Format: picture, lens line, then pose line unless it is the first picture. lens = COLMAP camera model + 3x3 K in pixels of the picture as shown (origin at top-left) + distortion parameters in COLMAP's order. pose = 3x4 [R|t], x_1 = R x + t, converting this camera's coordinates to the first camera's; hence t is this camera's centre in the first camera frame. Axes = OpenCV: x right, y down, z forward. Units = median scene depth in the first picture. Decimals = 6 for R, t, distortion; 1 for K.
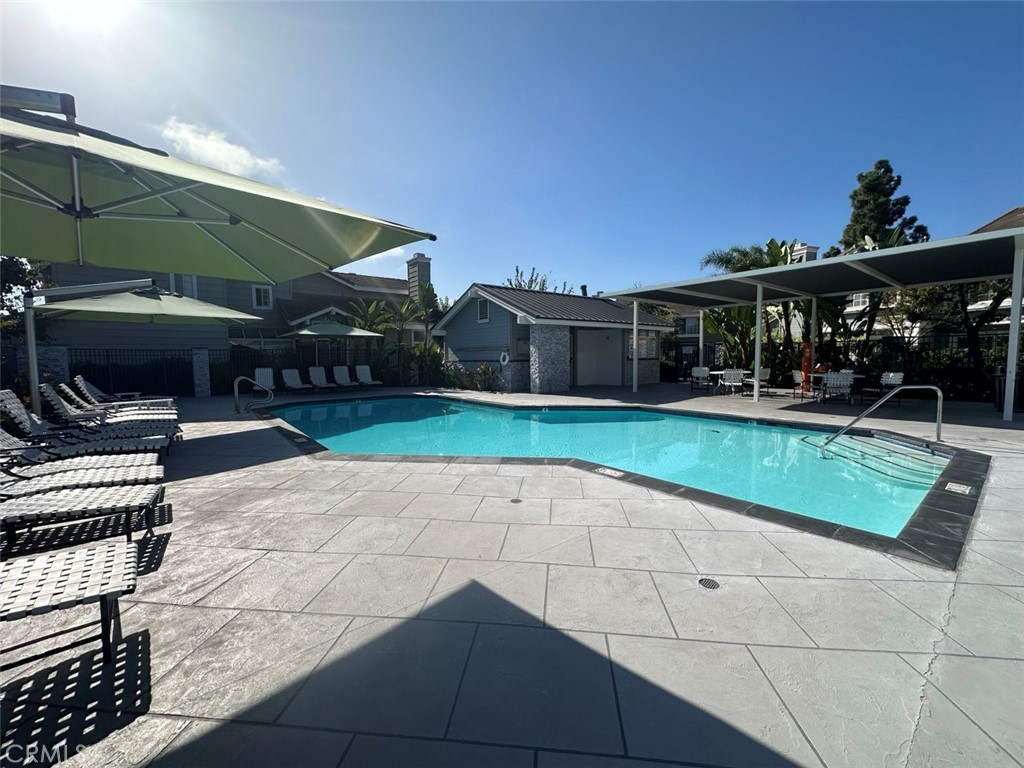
lens RADIAL K [[425.6, 0, 512.0], [0, 425.6, 384.0], [0, 0, 1]] dist [-0.000567, 0.000262]
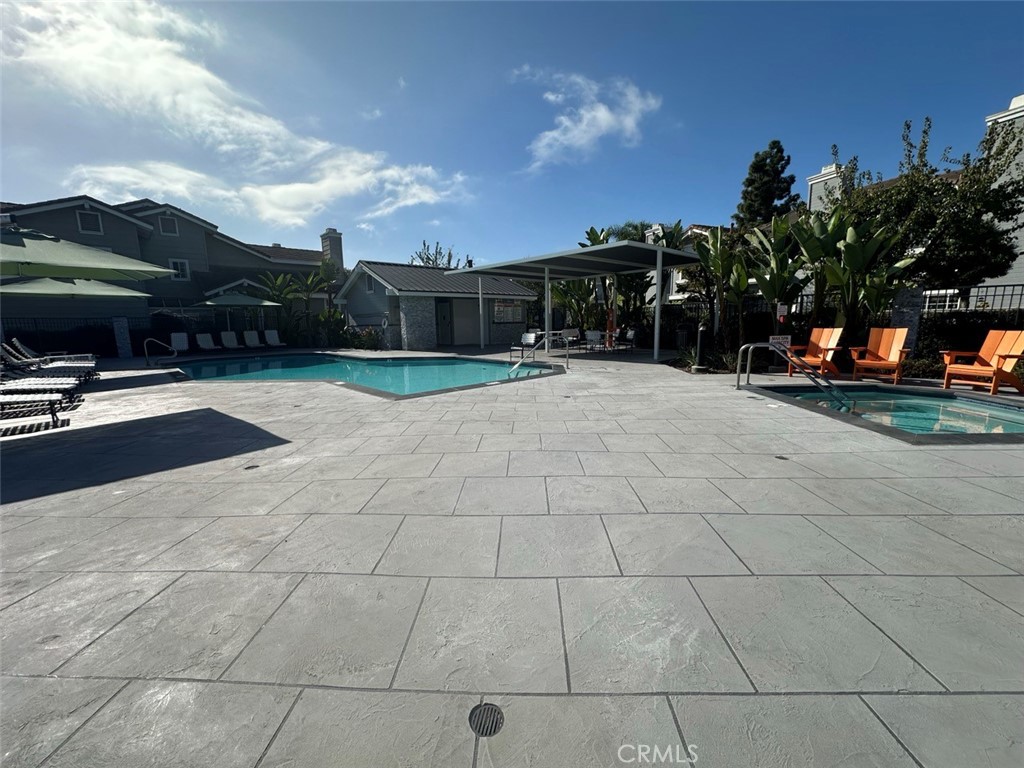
lens RADIAL K [[425.6, 0, 512.0], [0, 425.6, 384.0], [0, 0, 1]] dist [-0.000567, 0.000262]
pose [[0.996604, -0.018714, 0.080193, 0.215496], [0.012201, 0.996643, 0.080959, 0.017740], [-0.081438, -0.079706, 0.993486, -0.236102]]
